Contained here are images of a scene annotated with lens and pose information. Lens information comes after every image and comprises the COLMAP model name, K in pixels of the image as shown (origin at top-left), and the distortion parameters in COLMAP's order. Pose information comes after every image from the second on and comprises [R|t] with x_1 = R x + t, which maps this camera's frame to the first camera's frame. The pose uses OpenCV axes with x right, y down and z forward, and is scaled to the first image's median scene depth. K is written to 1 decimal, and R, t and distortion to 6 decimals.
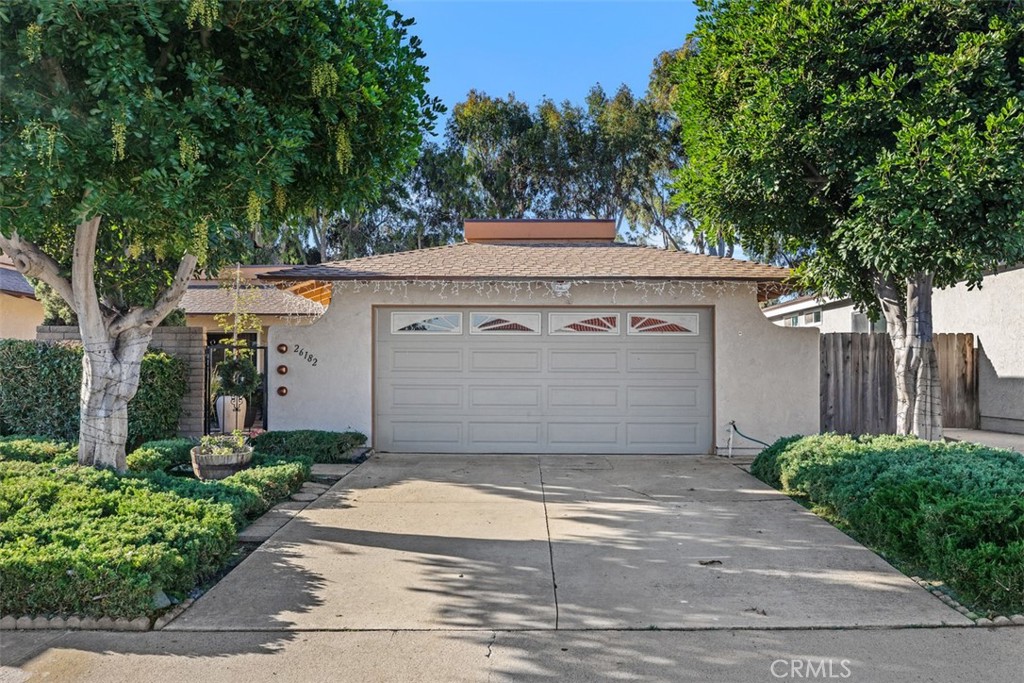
lens RADIAL K [[792.6, 0, 489.3], [0, 792.6, 344.7], [0, 0, 1]] dist [-0.002777, 0.002284]
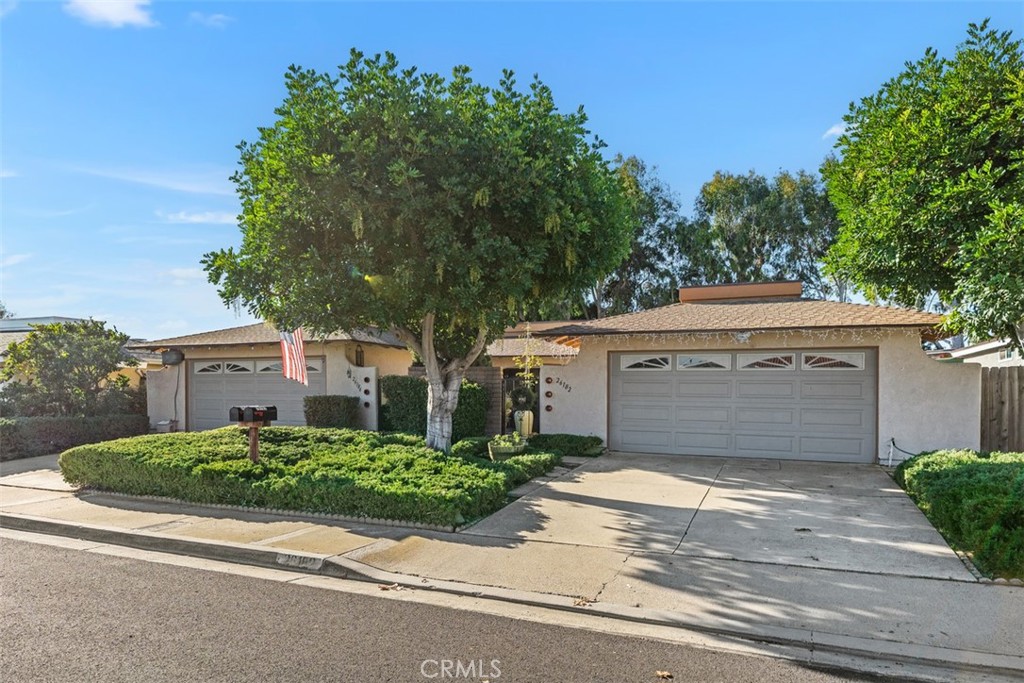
lens RADIAL K [[619.8, 0, 511.6], [0, 619.8, 380.6], [0, 0, 1]] dist [0.001168, 0.000748]
pose [[0.933718, 0.001414, -0.358006, 0.137643], [0.003298, 0.999916, 0.012550, -0.013749], [0.357993, -0.012899, 0.933635, -0.197212]]
